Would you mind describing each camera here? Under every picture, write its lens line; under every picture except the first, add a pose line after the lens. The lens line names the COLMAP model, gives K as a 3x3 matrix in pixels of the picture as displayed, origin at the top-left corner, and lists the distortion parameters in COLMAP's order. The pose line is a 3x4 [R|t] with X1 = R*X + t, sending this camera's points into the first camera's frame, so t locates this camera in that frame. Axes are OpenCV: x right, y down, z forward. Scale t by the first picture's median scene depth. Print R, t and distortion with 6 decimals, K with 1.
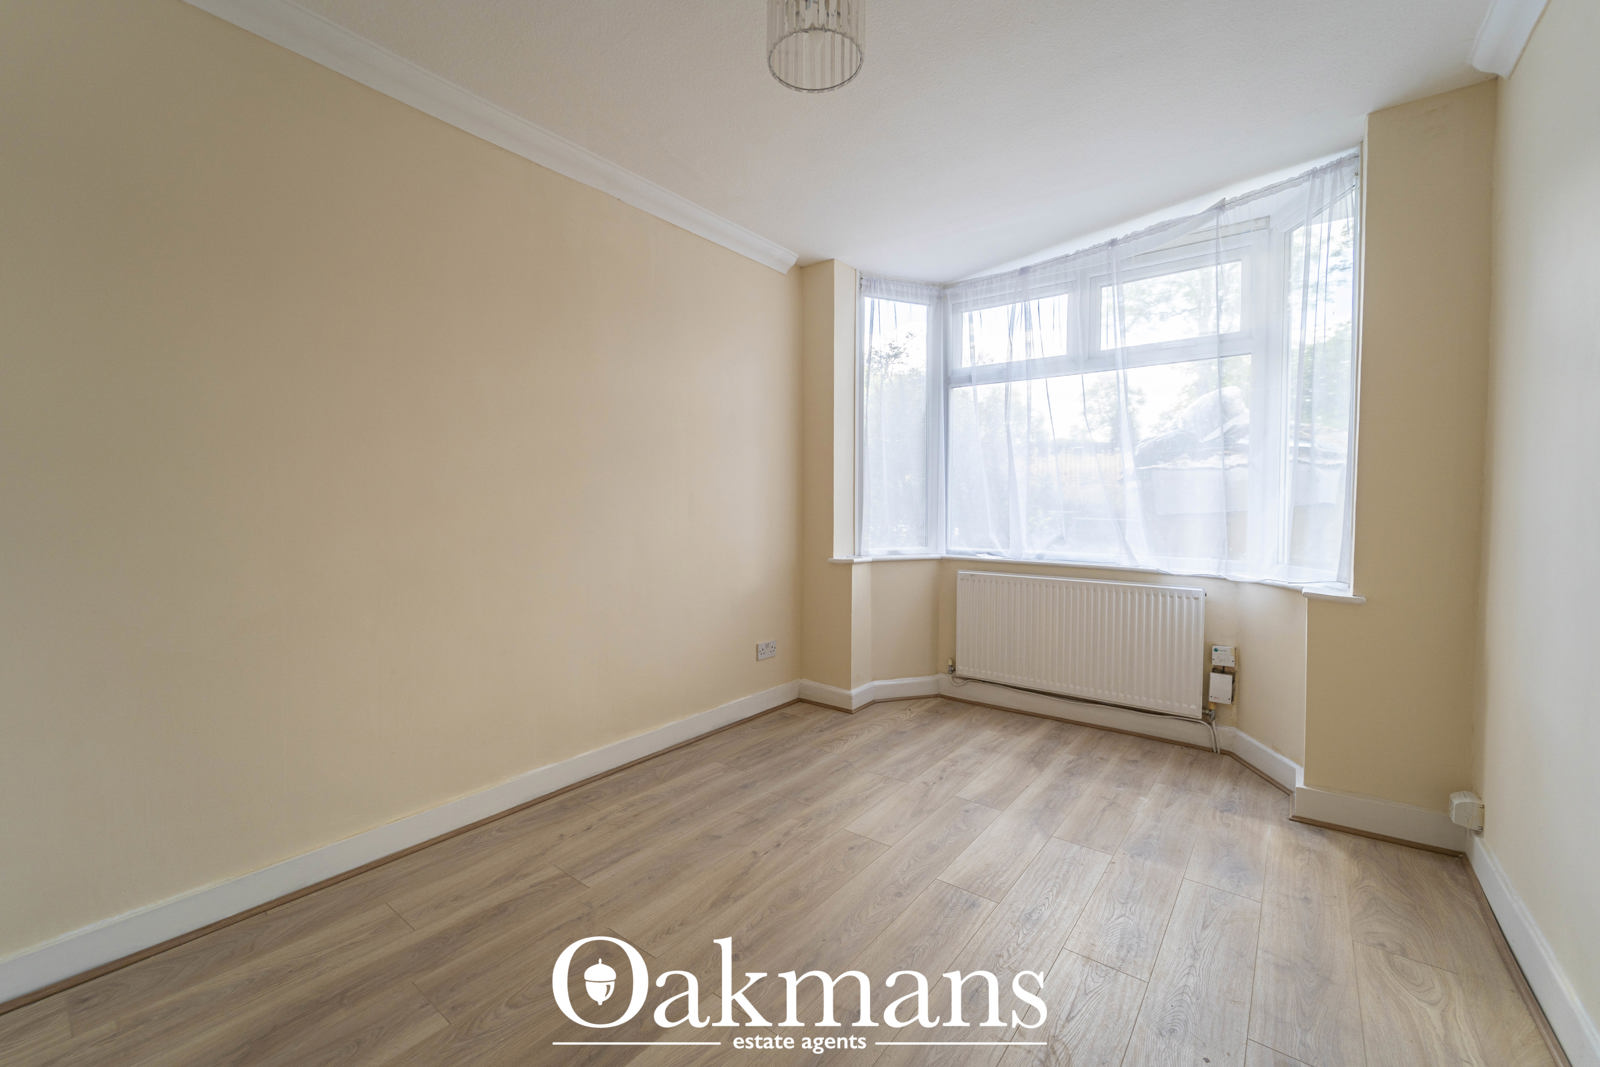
lens RADIAL K [[639.1, 0, 798.3], [0, 639.1, 532.8], [0, 0, 1]] dist [-0.000655, -0.000052]
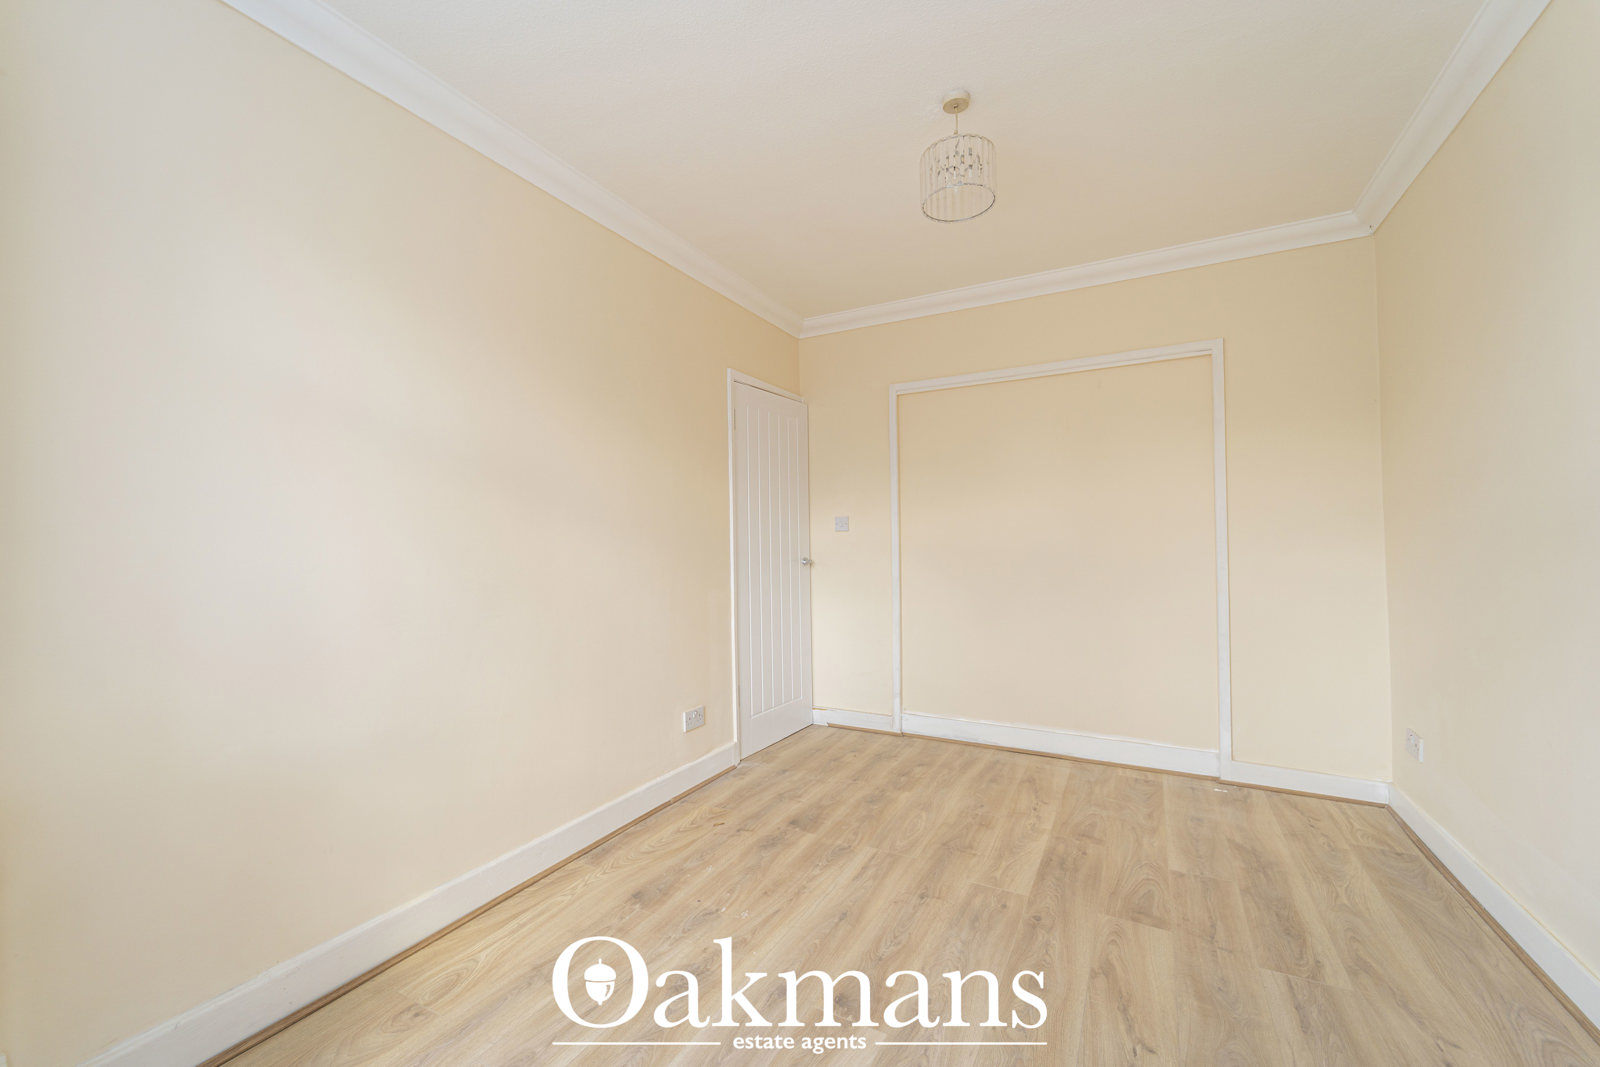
lens RADIAL K [[639.1, 0, 800.6], [0, 639.1, 536.5], [0, 0, 1]] dist [-0.000655, -0.000052]
pose [[-0.986283, 0.005954, -0.164957, 0.497660], [0.002455, 0.999768, 0.021408, -0.071438], [0.165046, 0.020709, -0.986068, 1.960446]]
